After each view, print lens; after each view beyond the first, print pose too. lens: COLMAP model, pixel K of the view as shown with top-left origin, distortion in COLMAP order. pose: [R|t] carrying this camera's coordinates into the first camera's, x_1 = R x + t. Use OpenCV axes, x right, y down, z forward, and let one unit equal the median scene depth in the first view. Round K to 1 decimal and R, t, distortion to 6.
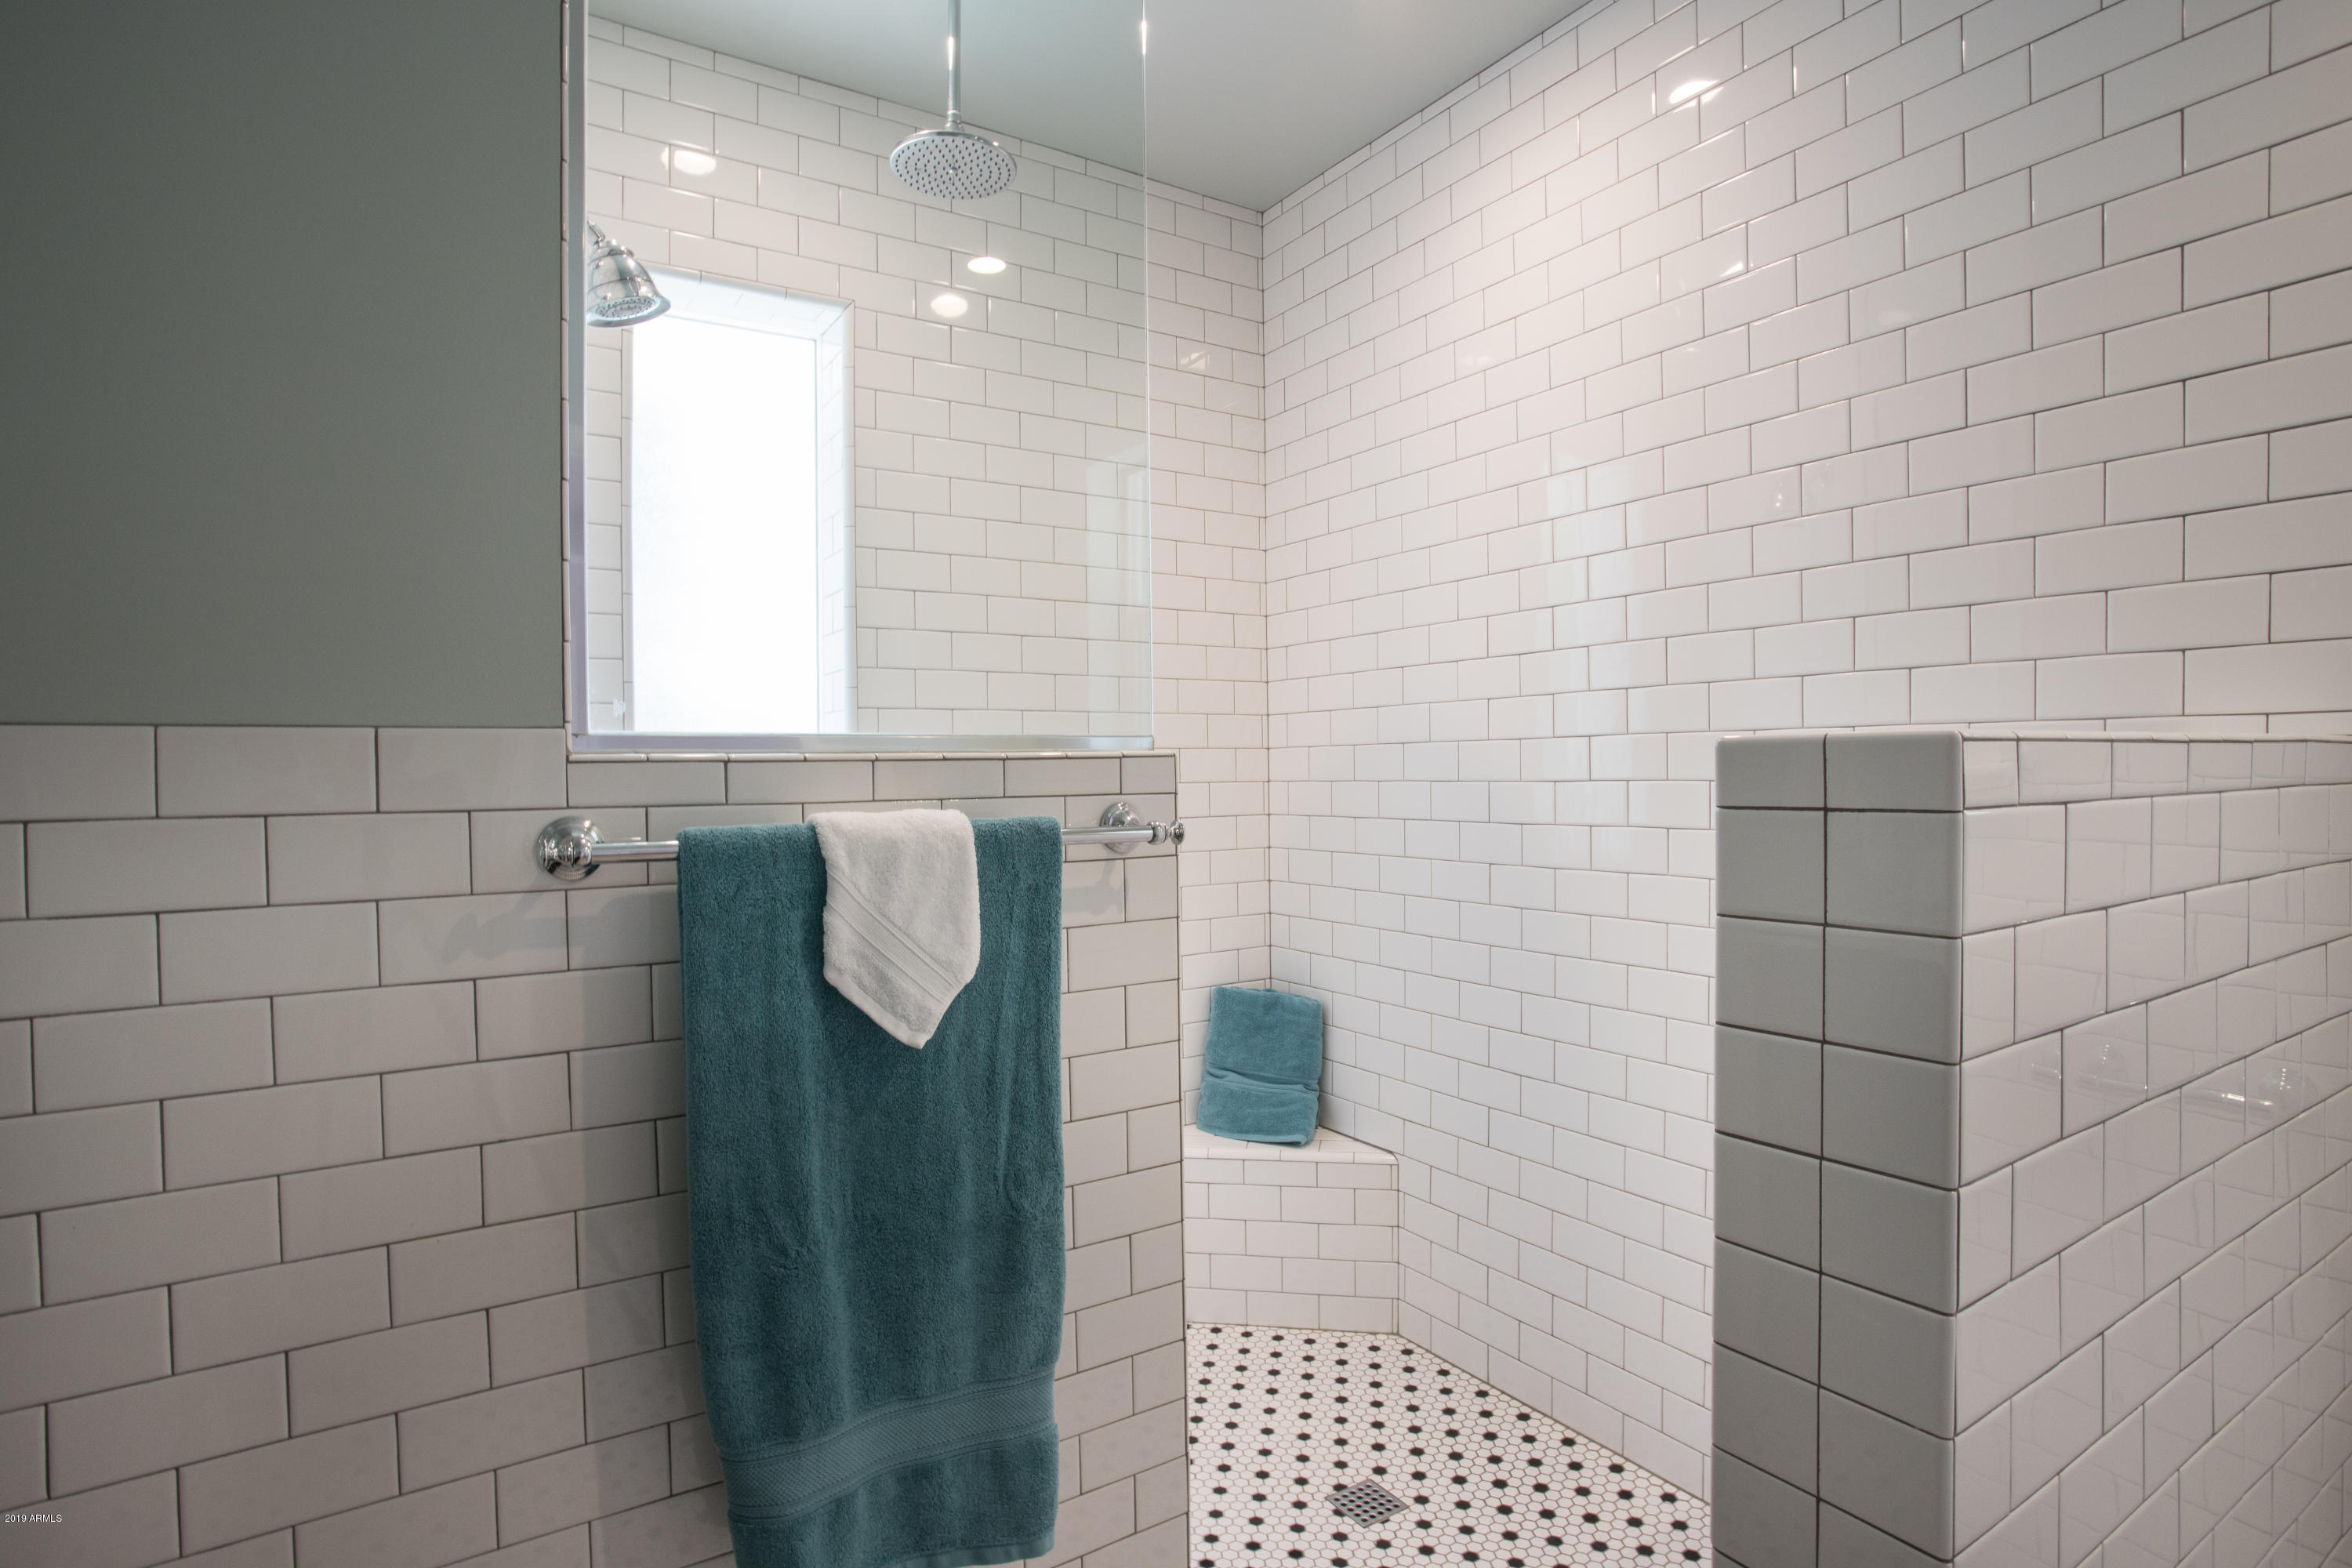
lens RADIAL K [[1194.6, 0, 1194.0], [0, 1194.6, 788.2], [0, 0, 1]] dist [-0.061860, 0.022124]
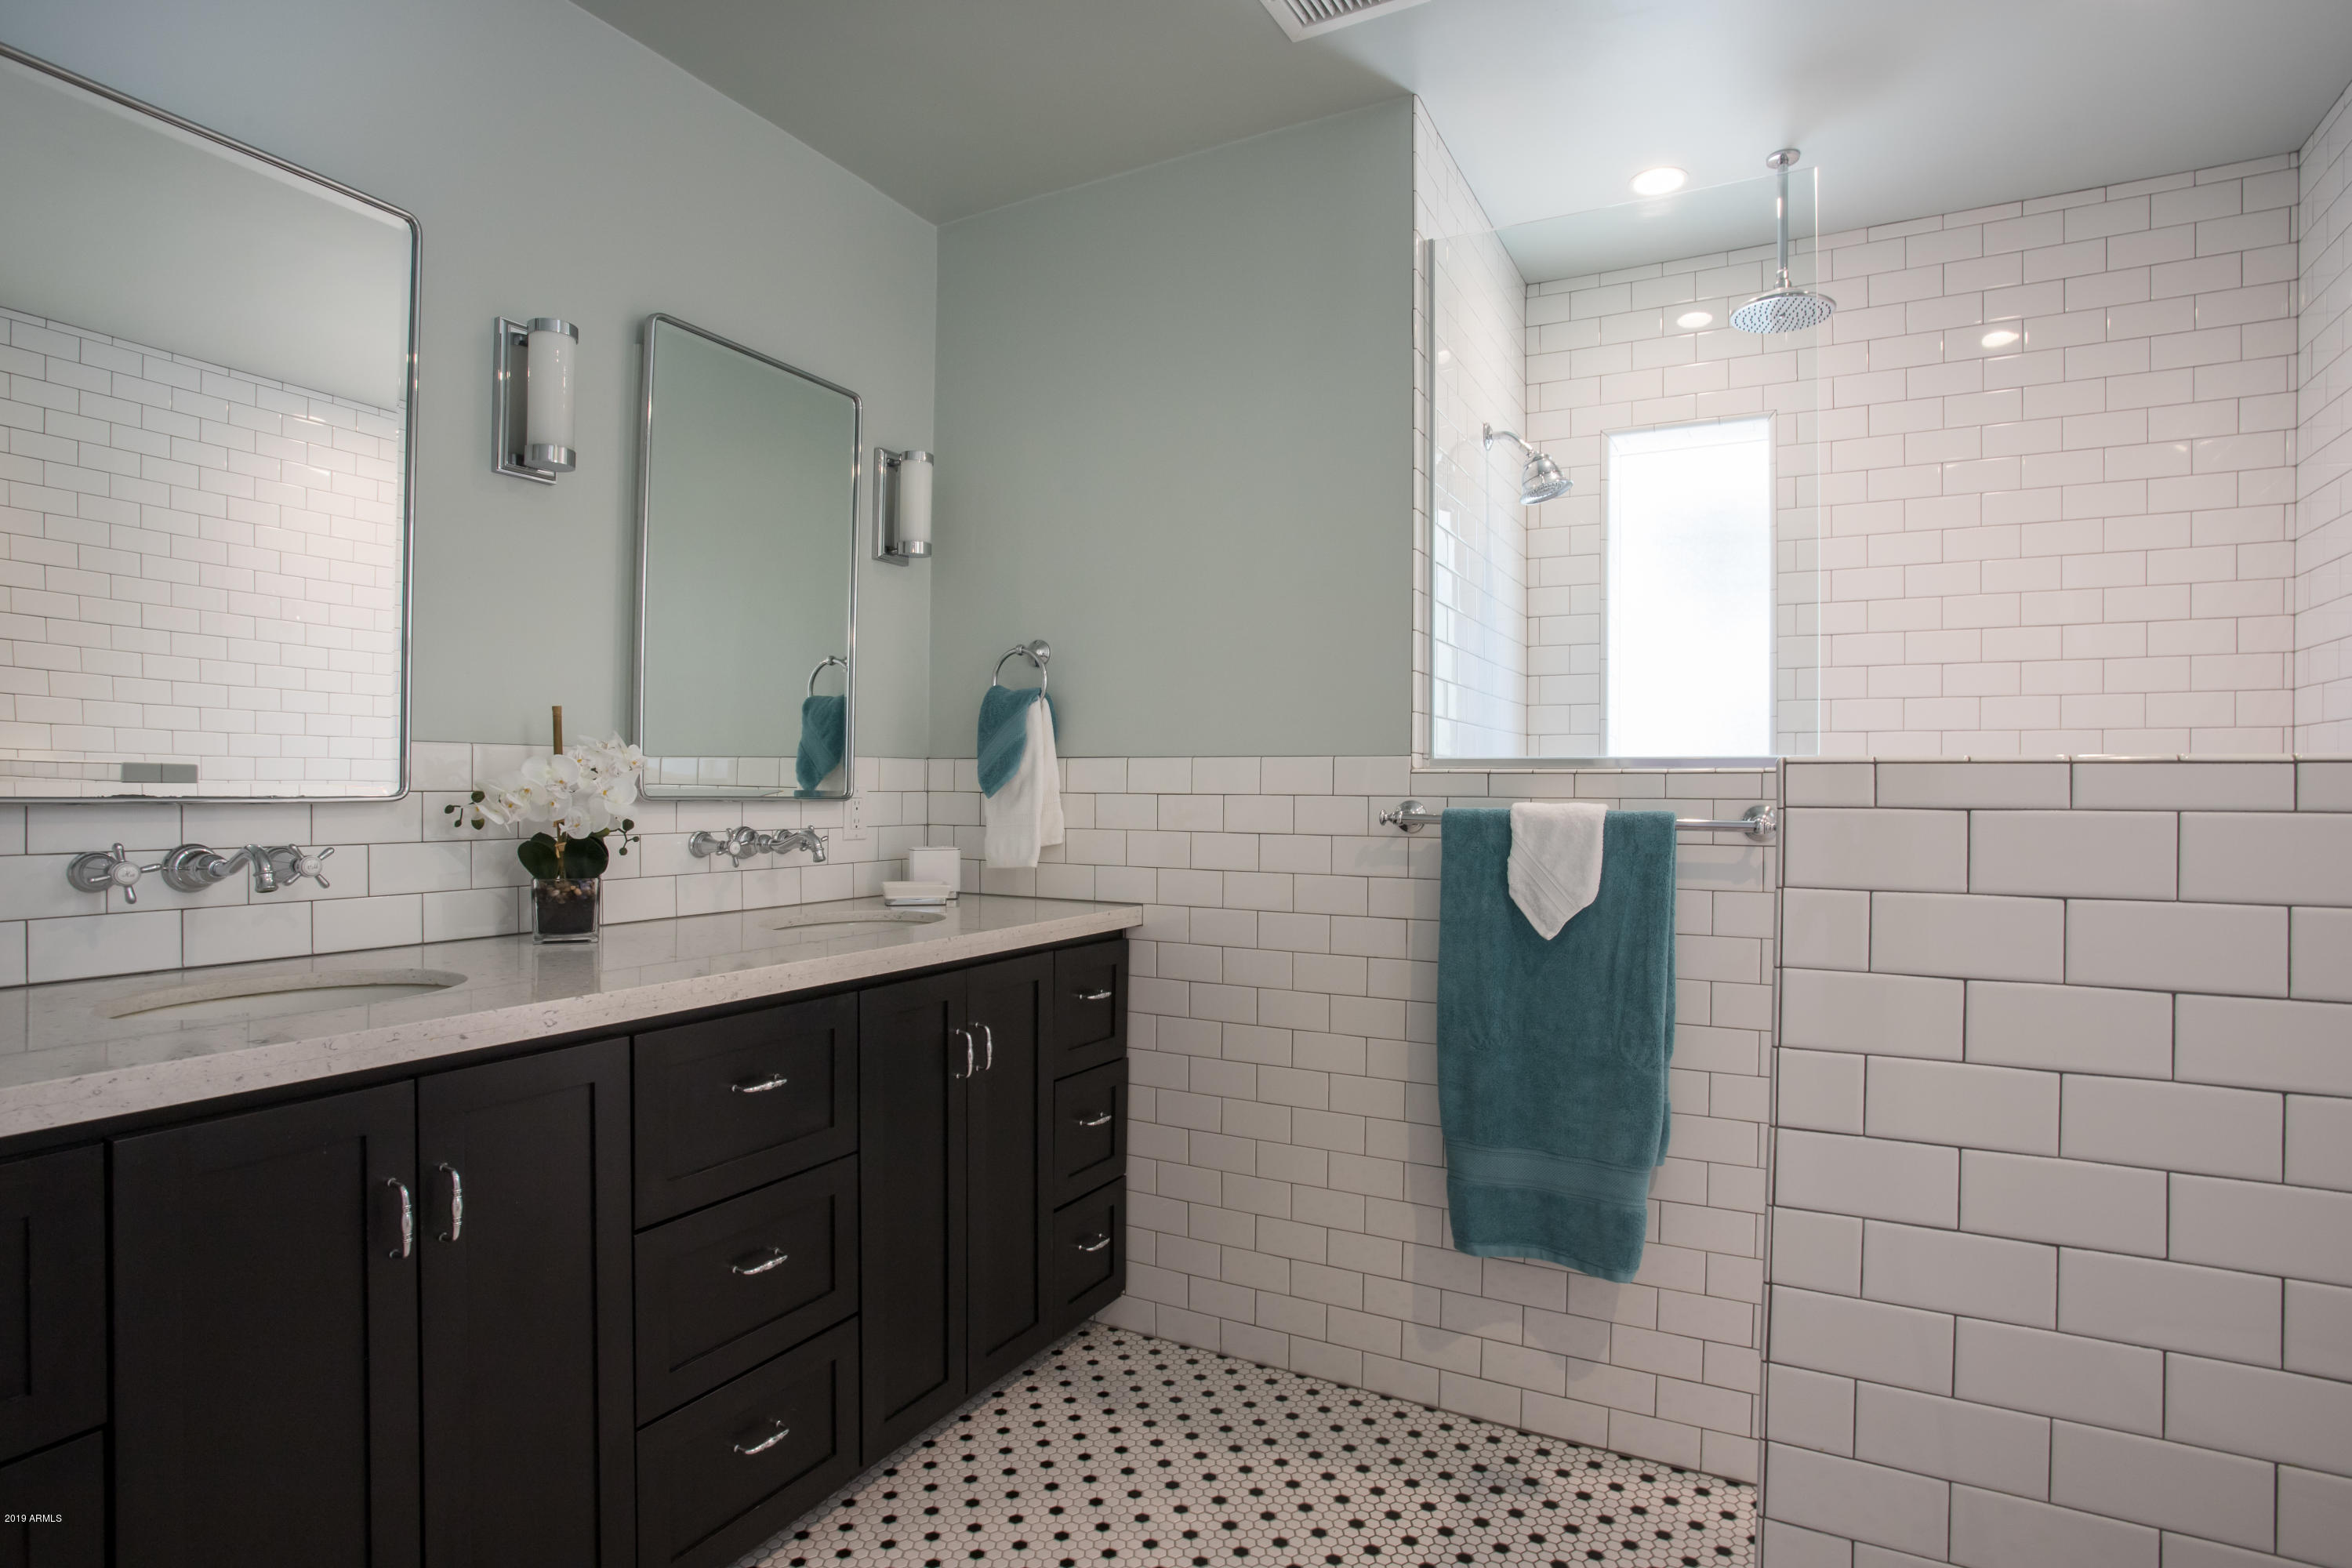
lens RADIAL K [[1194.6, 0, 1227.5], [0, 1194.6, 794.8], [0, 0, 1]] dist [-0.061860, 0.022124]
pose [[0.501512, 0.018267, -0.864958, 0.996374], [-0.024632, 0.999673, 0.006829, 0.007802], [0.864800, 0.017881, 0.501798, -0.262720]]
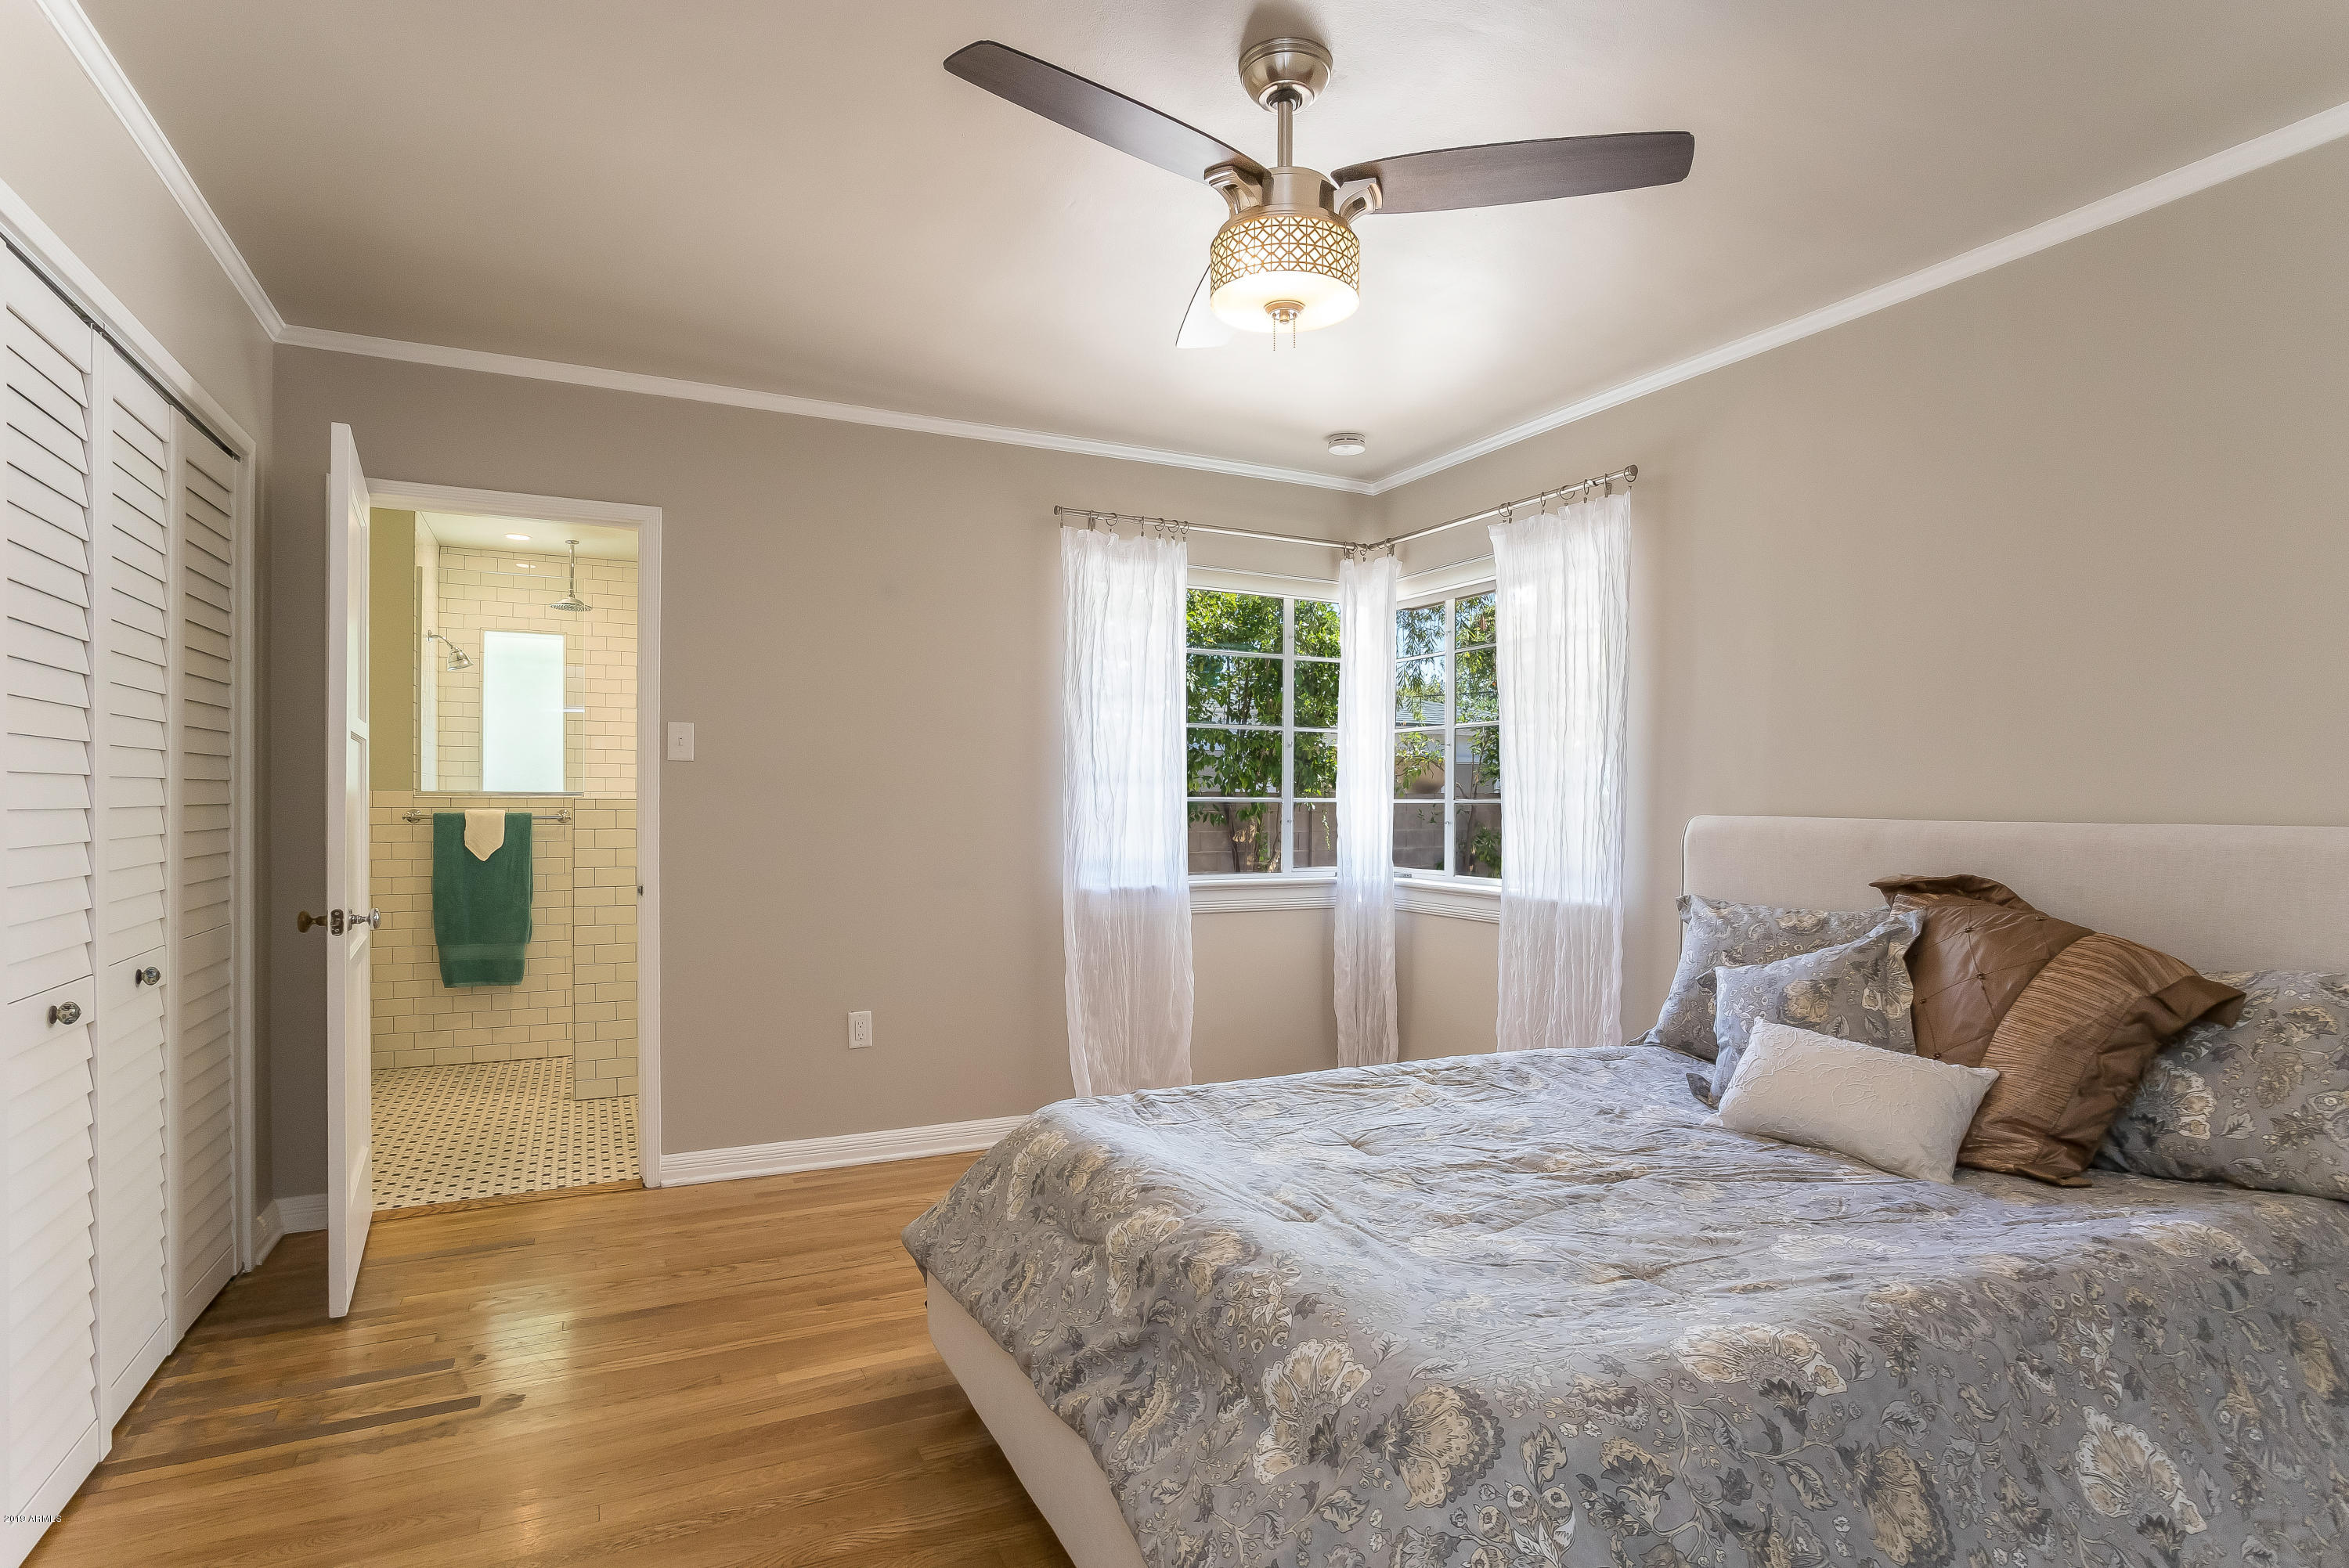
lens RADIAL K [[1193.0, 0, 1158.0], [0, 1193.0, 810.1], [0, 0, 1]] dist [-0.061860, 0.022124]
pose [[0.991179, 0.011770, -0.132008, 2.851510], [-0.012750, 0.999897, -0.006584, 0.018430], [0.131917, 0.008209, 0.991227, -3.037607]]
